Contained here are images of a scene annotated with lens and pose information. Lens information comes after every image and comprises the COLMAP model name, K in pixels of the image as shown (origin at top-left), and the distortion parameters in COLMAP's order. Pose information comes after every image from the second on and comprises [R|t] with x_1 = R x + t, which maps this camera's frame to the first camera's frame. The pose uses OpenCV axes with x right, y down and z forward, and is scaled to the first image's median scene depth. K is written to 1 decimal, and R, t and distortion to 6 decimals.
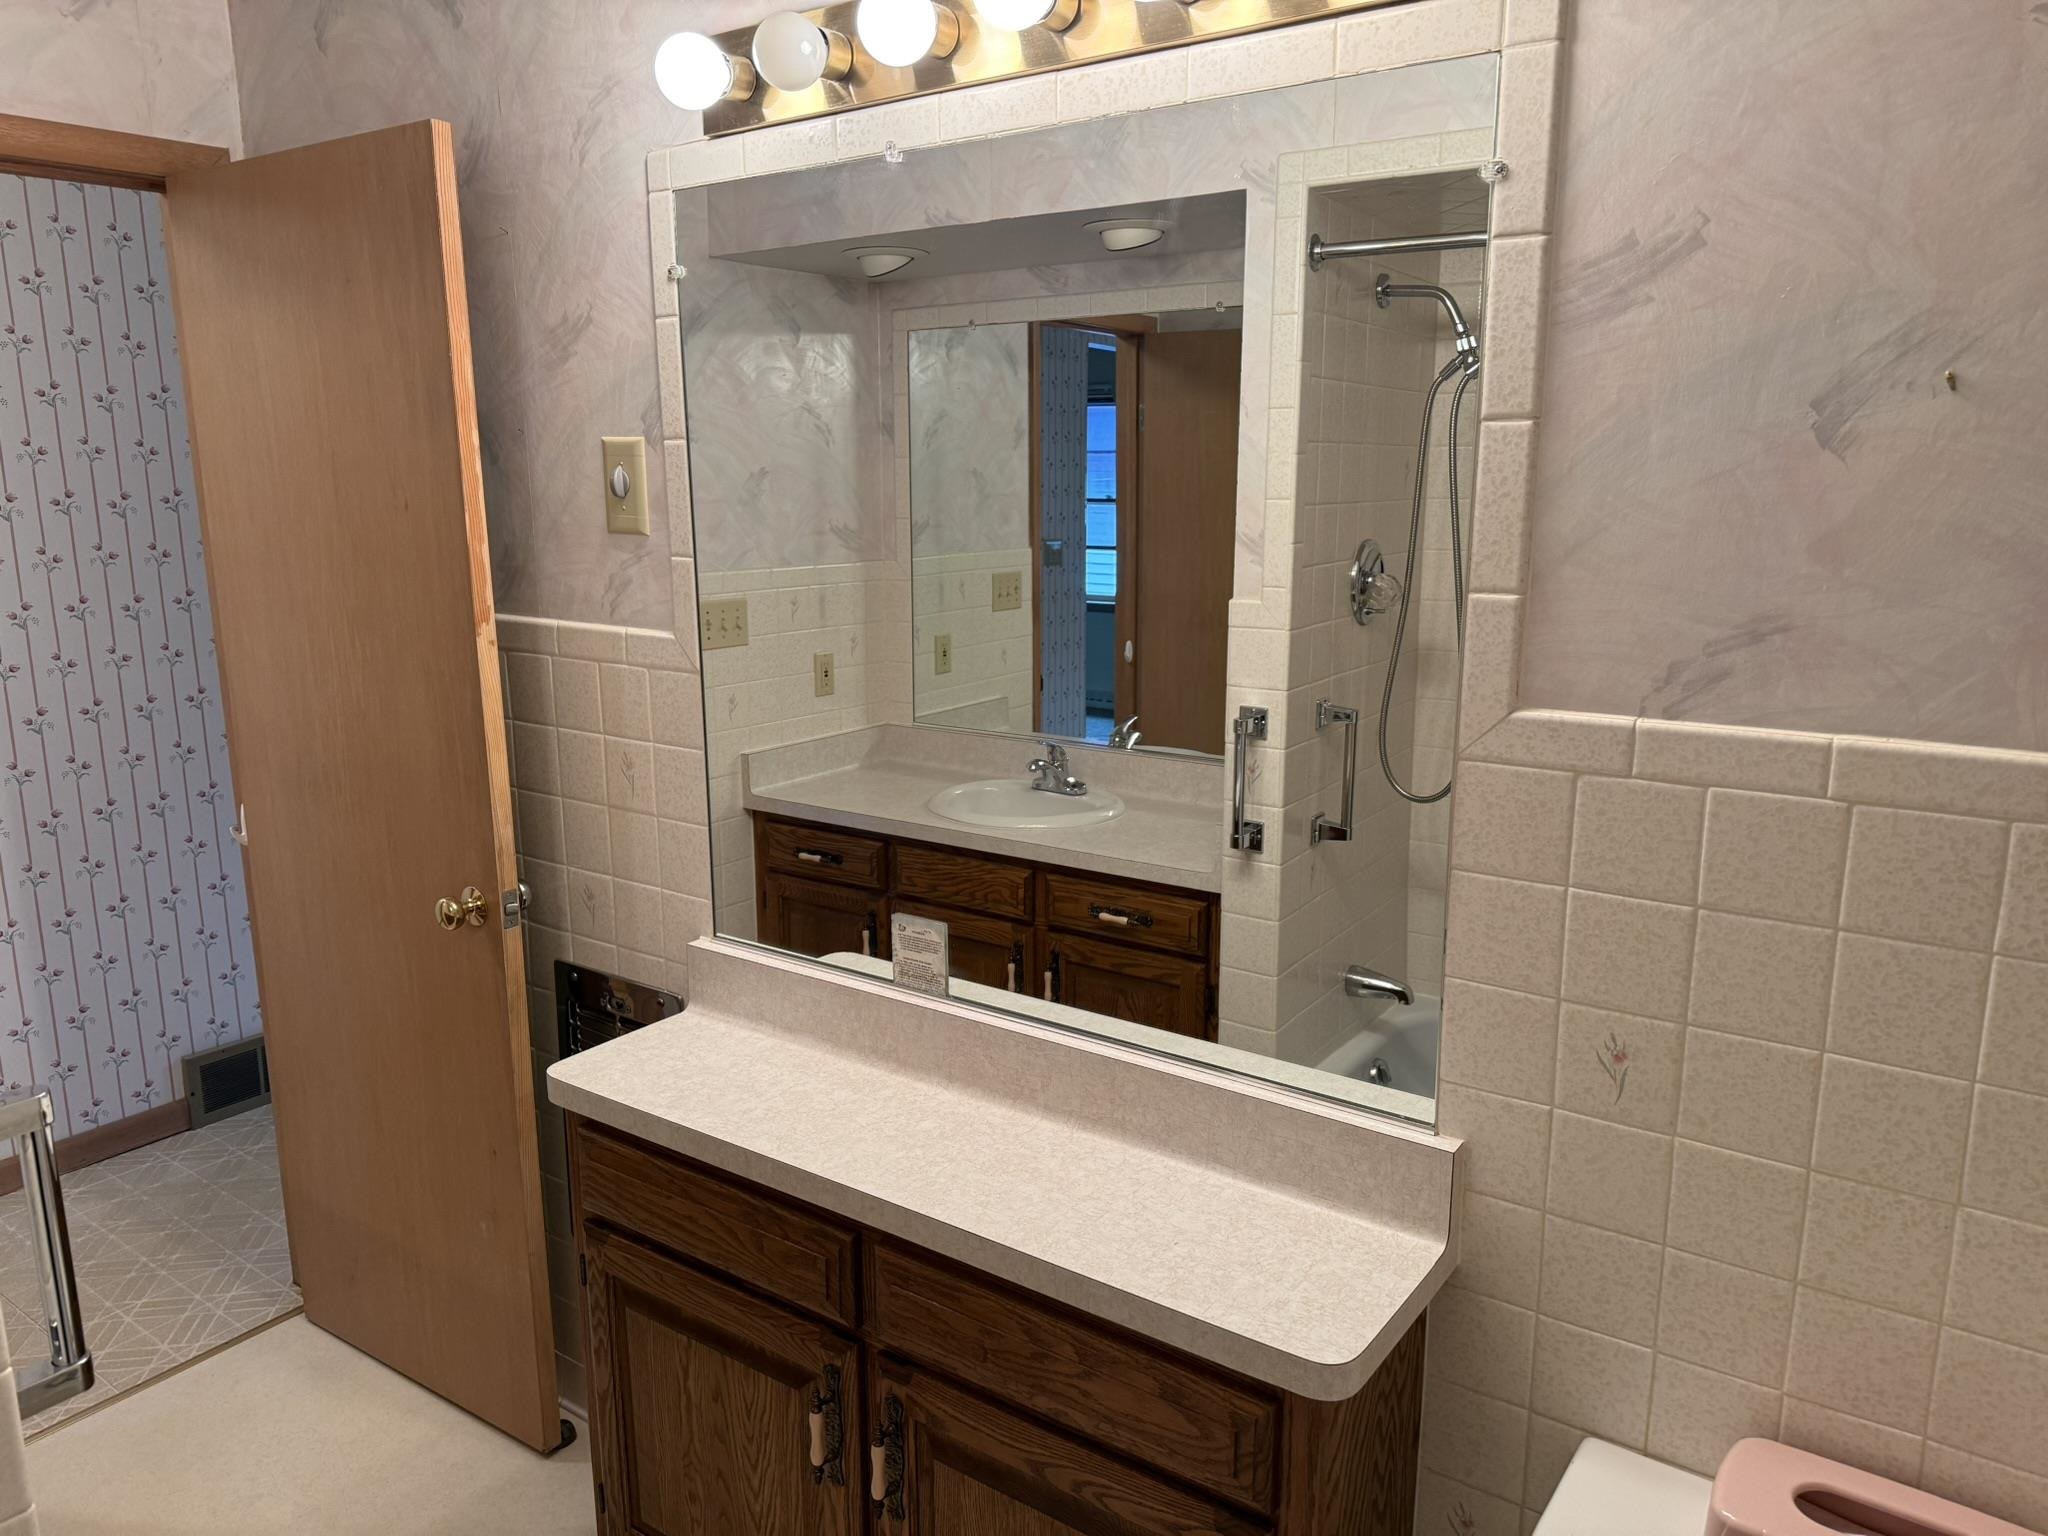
lens RADIAL K [[1422.6, 0, 1015.9], [0, 1422.6, 774.7], [0, 0, 1]] dist [0.065752, -0.073448]
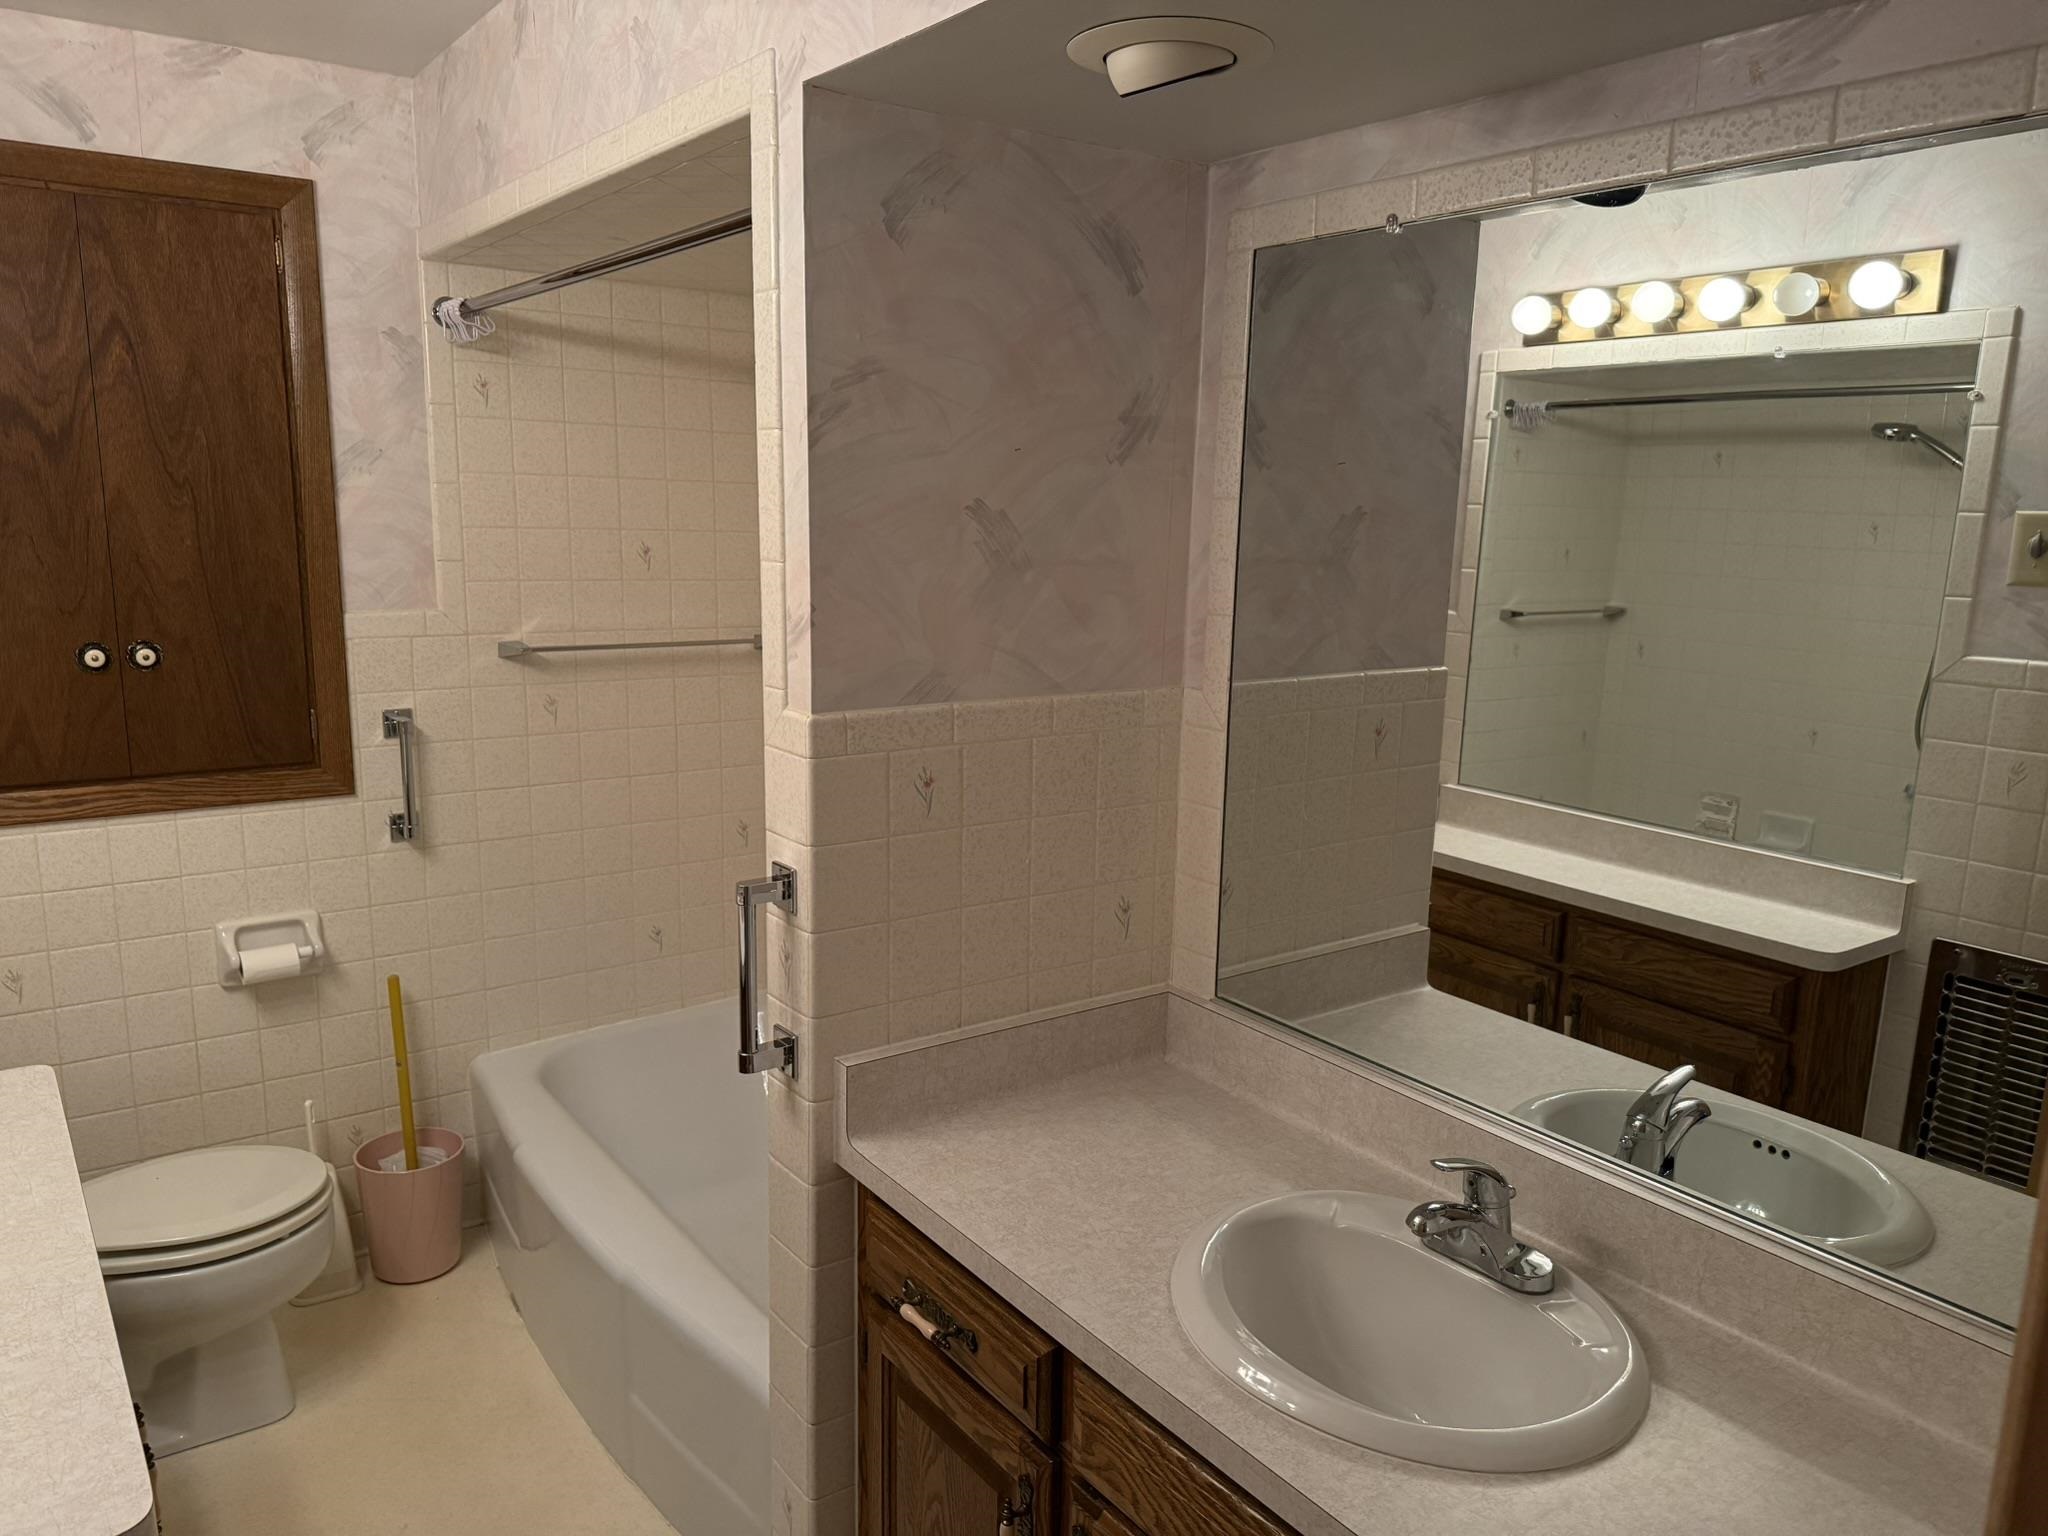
lens RADIAL K [[1475.9, 0, 1027.5], [0, 1475.9, 818.8], [0, 0, 1]] dist [0.025549, -0.001593]
pose [[0.942894, 0.097727, -0.318435, -0.171849], [-0.099106, 0.995006, 0.011911, 0.243714], [0.318008, 0.020328, 0.947870, -1.180353]]
